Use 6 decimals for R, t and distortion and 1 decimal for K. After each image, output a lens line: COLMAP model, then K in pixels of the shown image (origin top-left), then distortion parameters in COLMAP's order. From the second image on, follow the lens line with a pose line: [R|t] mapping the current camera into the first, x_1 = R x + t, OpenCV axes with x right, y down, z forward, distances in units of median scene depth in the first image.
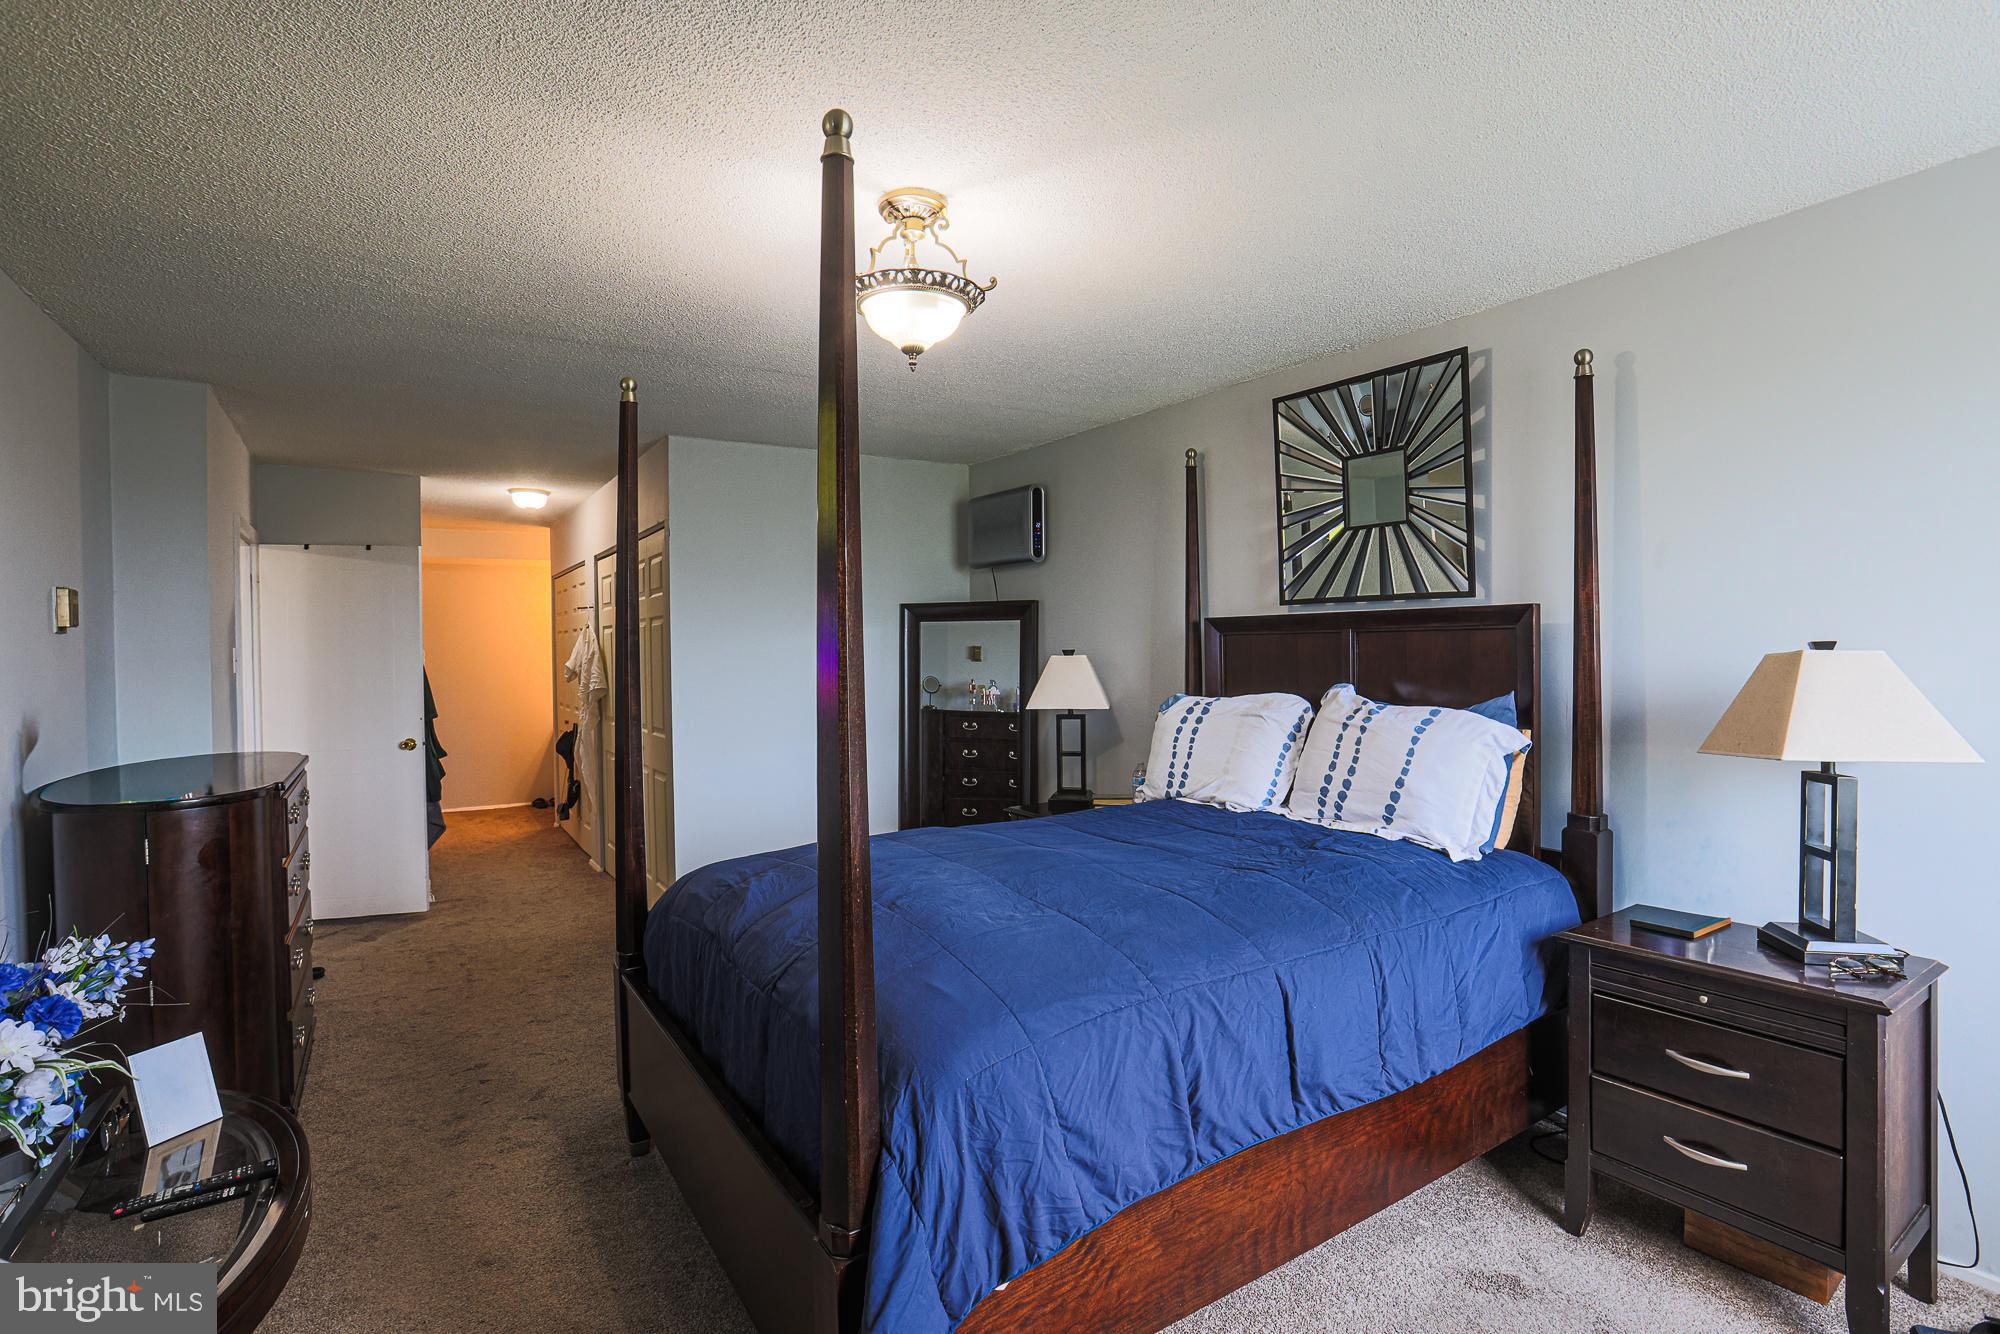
lens RADIAL K [[942.2, 0, 988.9], [0, 942.2, 677.4], [0, 0, 1]] dist [-0.058201, 0.028004]
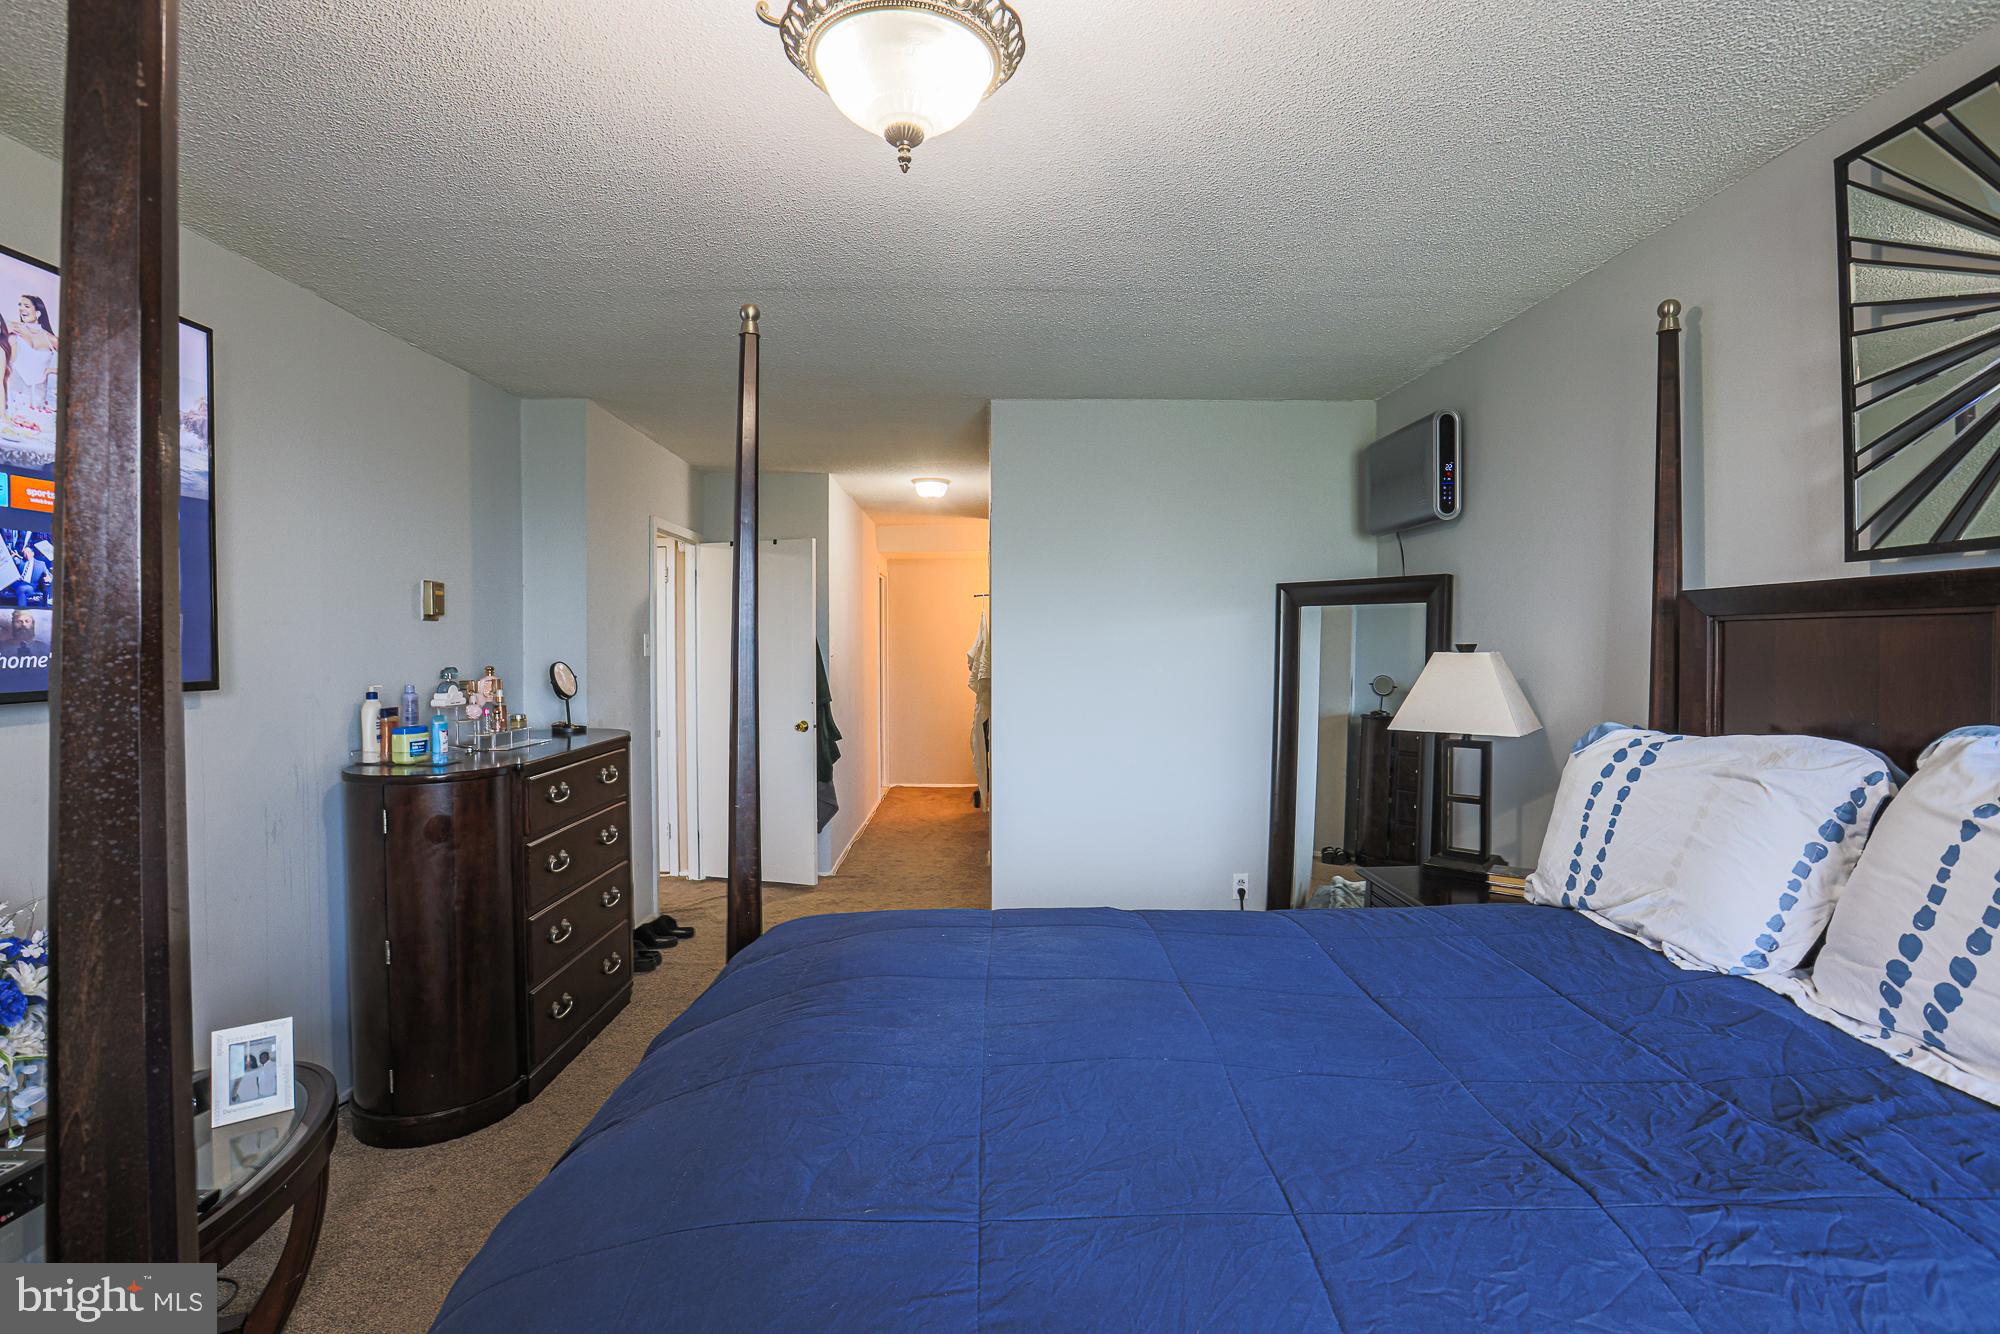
lens RADIAL K [[916.4, 0, 995.1], [0, 916.4, 667.5], [0, 0, 1]] dist [-0.050720, 0.017624]
pose [[0.848818, 0.023856, -0.528146, 0.181942], [-0.024108, 0.999689, 0.006409, -0.011252], [0.528135, 0.007293, 0.849129, 0.357904]]
